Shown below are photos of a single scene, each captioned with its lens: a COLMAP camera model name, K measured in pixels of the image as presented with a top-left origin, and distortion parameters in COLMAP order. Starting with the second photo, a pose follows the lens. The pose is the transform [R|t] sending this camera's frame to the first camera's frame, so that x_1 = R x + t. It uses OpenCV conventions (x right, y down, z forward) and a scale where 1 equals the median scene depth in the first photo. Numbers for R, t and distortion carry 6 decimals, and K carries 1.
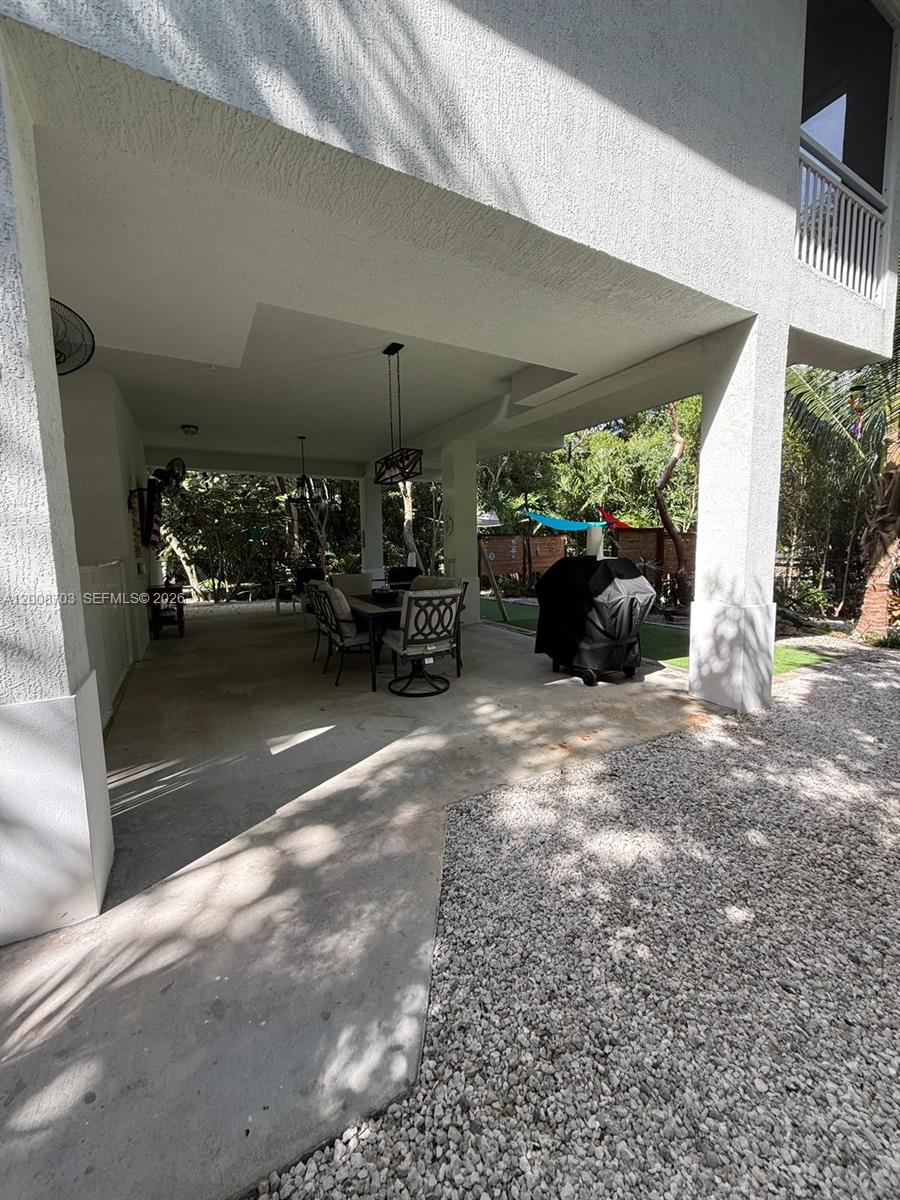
lens RADIAL K [[465.7, 0, 452.6], [0, 465.7, 597.0], [0, 0, 1]] dist [0.000362, -0.004976]
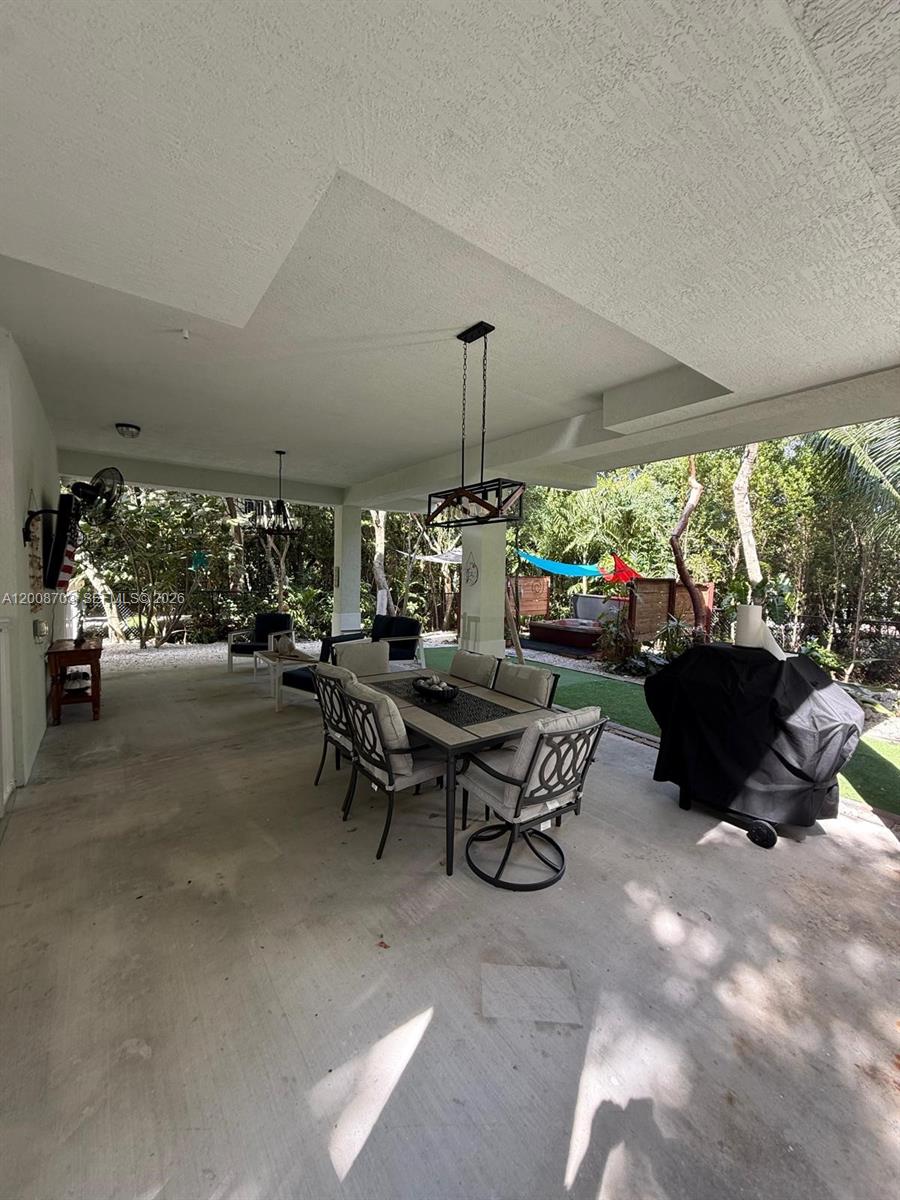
lens RADIAL K [[465.7, 0, 452.6], [0, 465.7, 597.0], [0, 0, 1]] dist [0.000362, -0.004976]
pose [[0.990704, 0.033355, 0.131885, -0.183246], [-0.025750, 0.997928, -0.058957, -0.084969], [-0.133578, 0.055013, 0.989510, 0.277551]]
